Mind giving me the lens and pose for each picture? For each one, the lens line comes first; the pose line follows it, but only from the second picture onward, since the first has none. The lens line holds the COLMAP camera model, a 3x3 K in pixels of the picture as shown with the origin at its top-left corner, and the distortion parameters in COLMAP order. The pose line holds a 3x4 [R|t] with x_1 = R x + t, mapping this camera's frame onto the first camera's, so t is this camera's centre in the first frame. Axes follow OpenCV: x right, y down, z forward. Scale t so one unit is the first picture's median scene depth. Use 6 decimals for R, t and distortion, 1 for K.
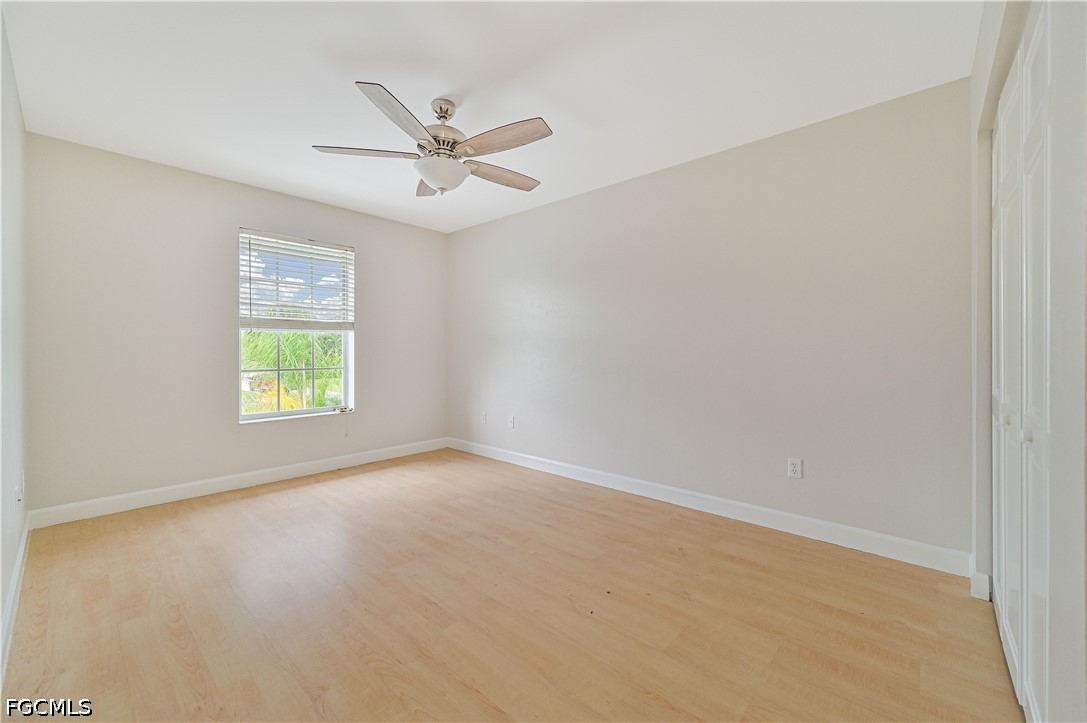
lens RADIAL K [[426.3, 0, 548.0], [0, 426.3, 353.7], [0, 0, 1]] dist [-0.001825, 0.000139]
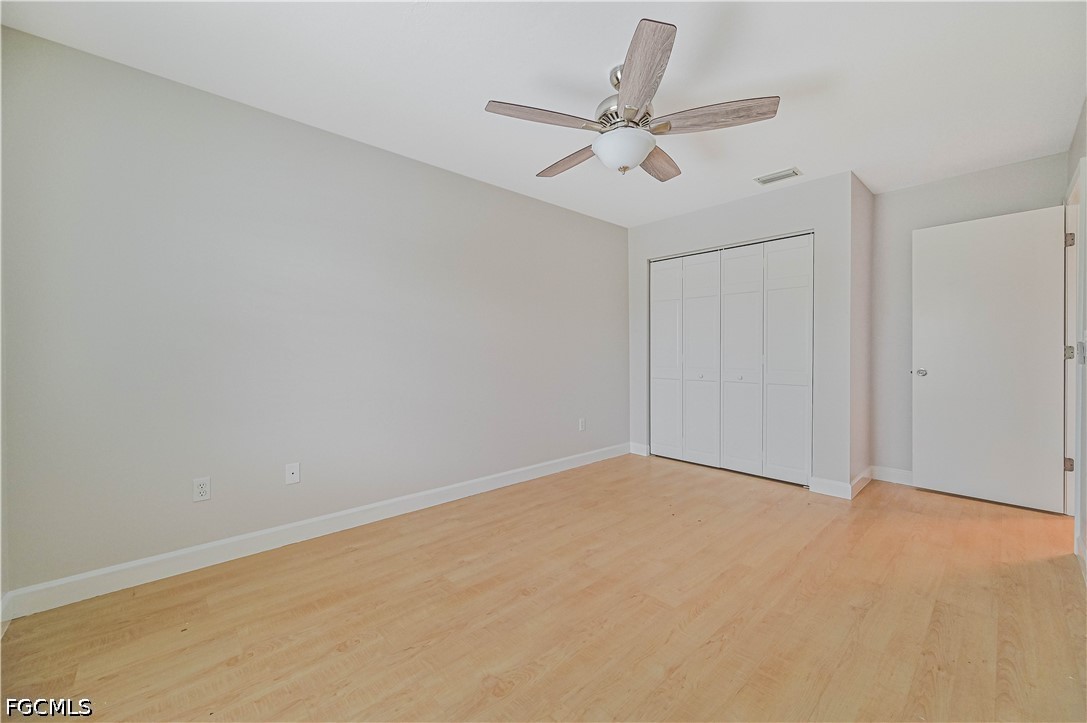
lens RADIAL K [[426.3, 0, 549.9], [0, 426.3, 357.0], [0, 0, 1]] dist [-0.001825, 0.000139]
pose [[0.100039, -0.009937, 0.994934, -1.088936], [0.011277, 0.999897, 0.008853, -0.000133], [-0.994920, 0.010334, 0.100141, 1.020675]]
